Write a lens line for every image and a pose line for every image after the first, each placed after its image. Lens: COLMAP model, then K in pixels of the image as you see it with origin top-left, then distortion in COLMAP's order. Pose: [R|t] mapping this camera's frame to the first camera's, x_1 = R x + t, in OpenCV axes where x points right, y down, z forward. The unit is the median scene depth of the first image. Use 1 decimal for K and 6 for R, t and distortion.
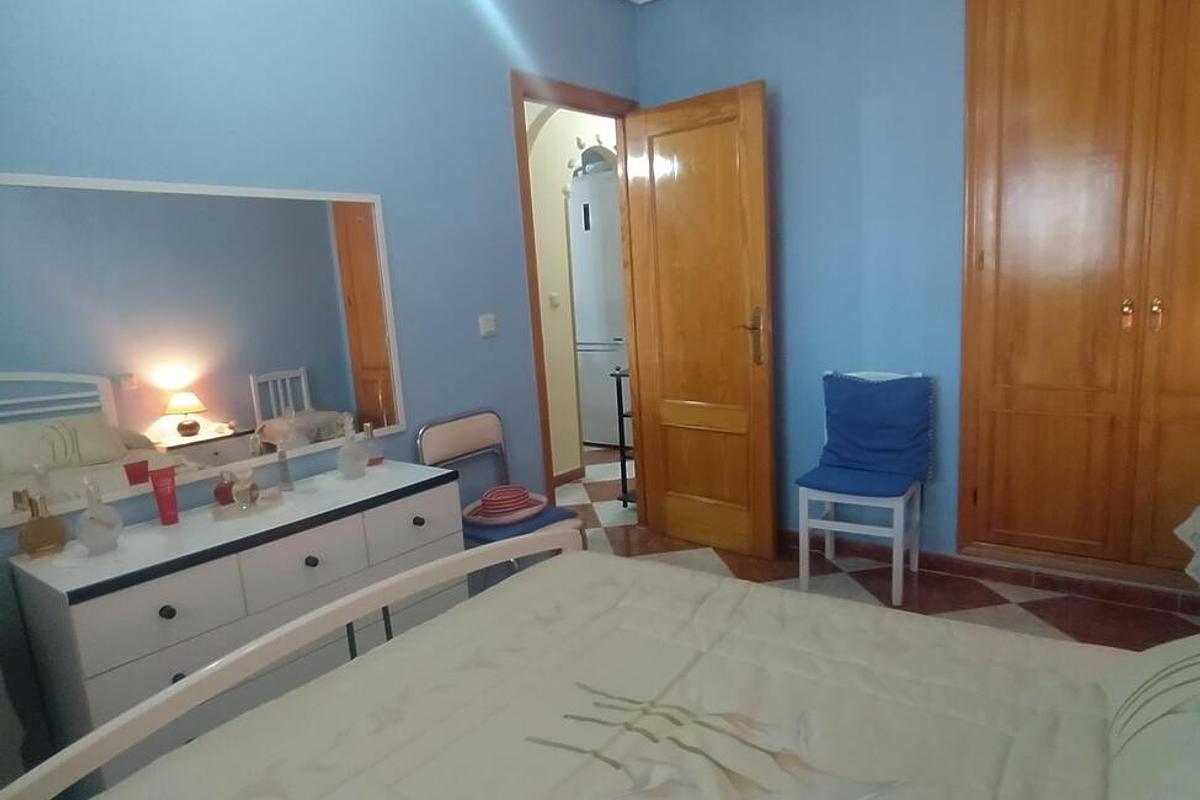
lens RADIAL K [[735.9, 0, 612.7], [0, 735.9, 409.7], [0, 0, 1]] dist [-0.035465, 0.020082]
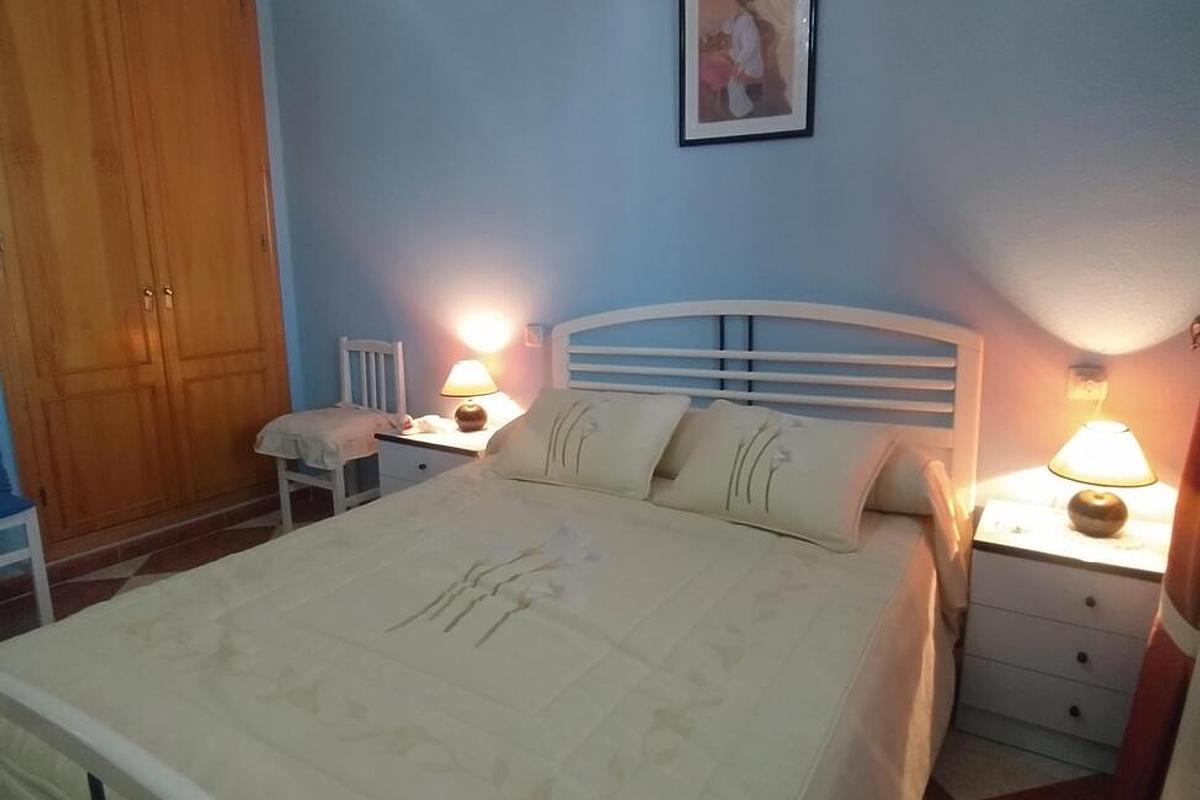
lens RADIAL K [[735.9, 0, 612.7], [0, 735.9, 409.7], [0, 0, 1]] dist [-0.035465, 0.020082]
pose [[-0.101233, -0.147535, 0.983862, -0.508211], [0.181002, 0.969706, 0.164036, -0.009475], [-0.978259, 0.194687, -0.071463, 0.366030]]
